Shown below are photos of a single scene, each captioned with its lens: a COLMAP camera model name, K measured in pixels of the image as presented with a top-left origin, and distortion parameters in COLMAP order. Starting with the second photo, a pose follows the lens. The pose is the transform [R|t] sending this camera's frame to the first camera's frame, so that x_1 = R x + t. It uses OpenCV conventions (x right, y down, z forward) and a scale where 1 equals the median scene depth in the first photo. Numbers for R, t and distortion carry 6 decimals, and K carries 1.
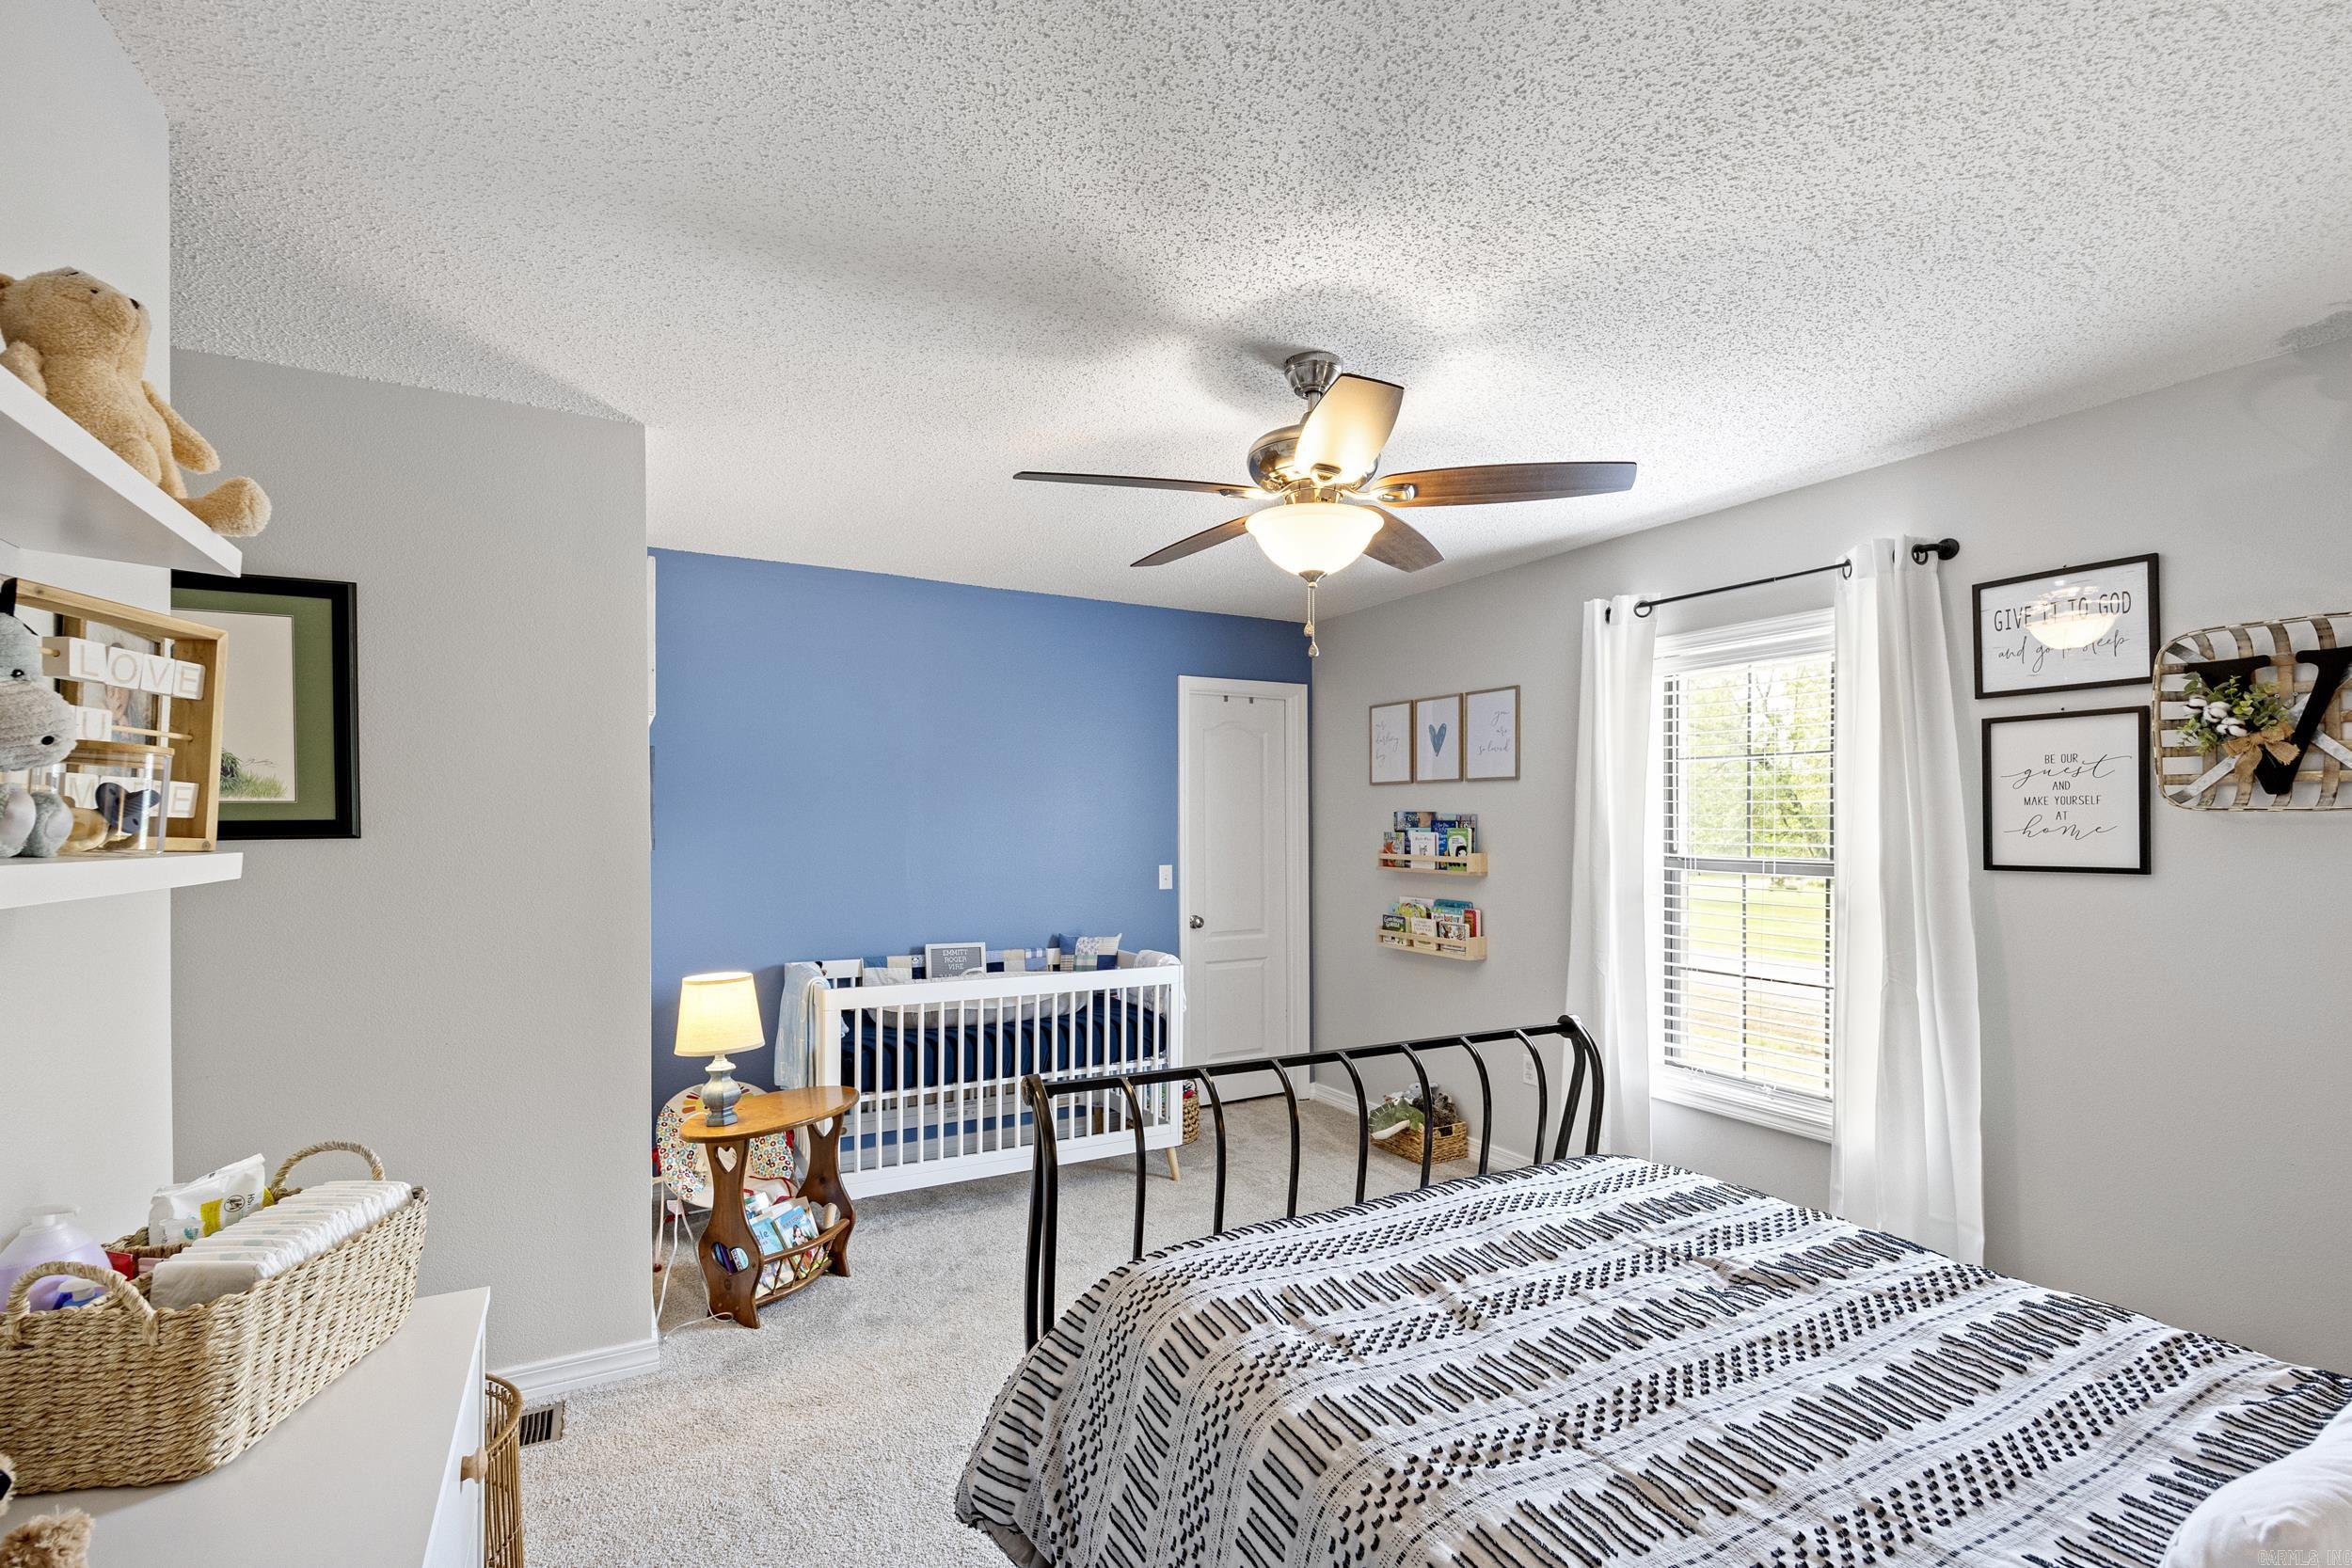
lens RADIAL K [[1058.5, 0, 1210.2], [0, 1058.5, 817.4], [0, 0, 1]] dist [-0.000193, -0.000013]
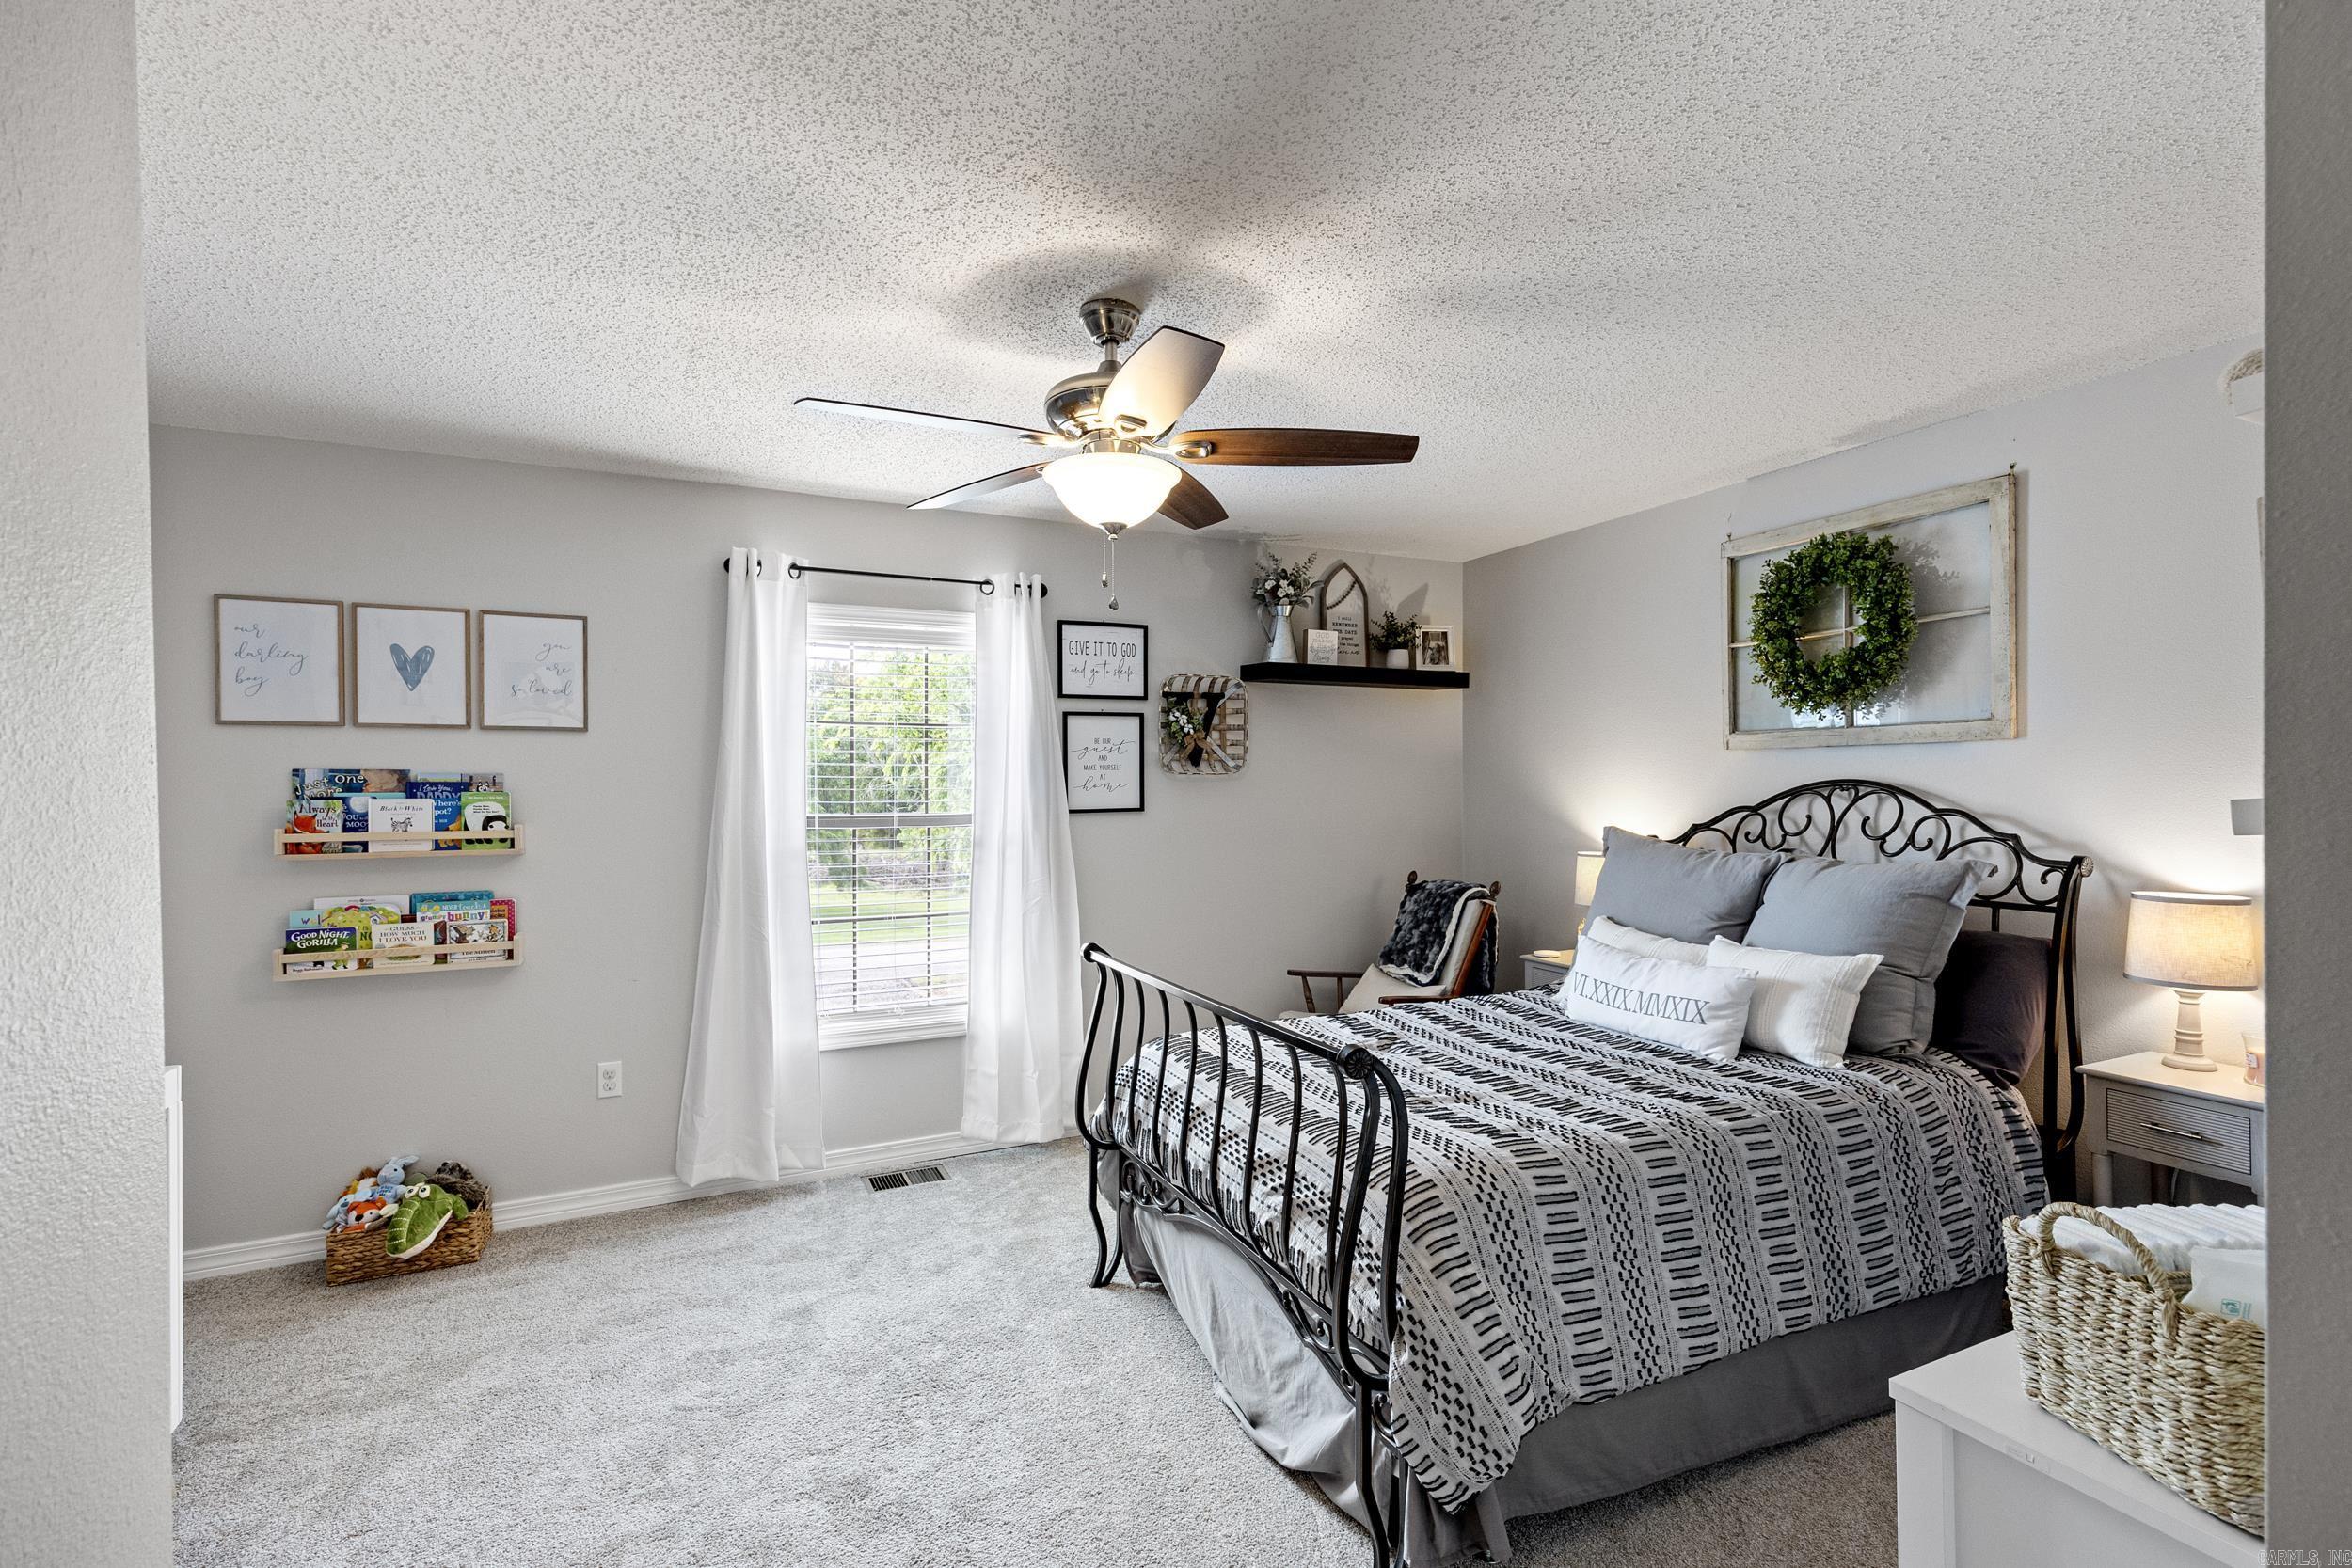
lens RADIAL K [[1058.5, 0, 1178.5], [0, 1058.5, 785.7], [0, 0, 1]] dist [-0.000193, -0.000013]
pose [[0.083670, -0.001680, 0.996492, -0.675070], [0.001573, 0.999998, 0.001554, 0.007906], [-0.996492, 0.001437, 0.083672, 0.656855]]
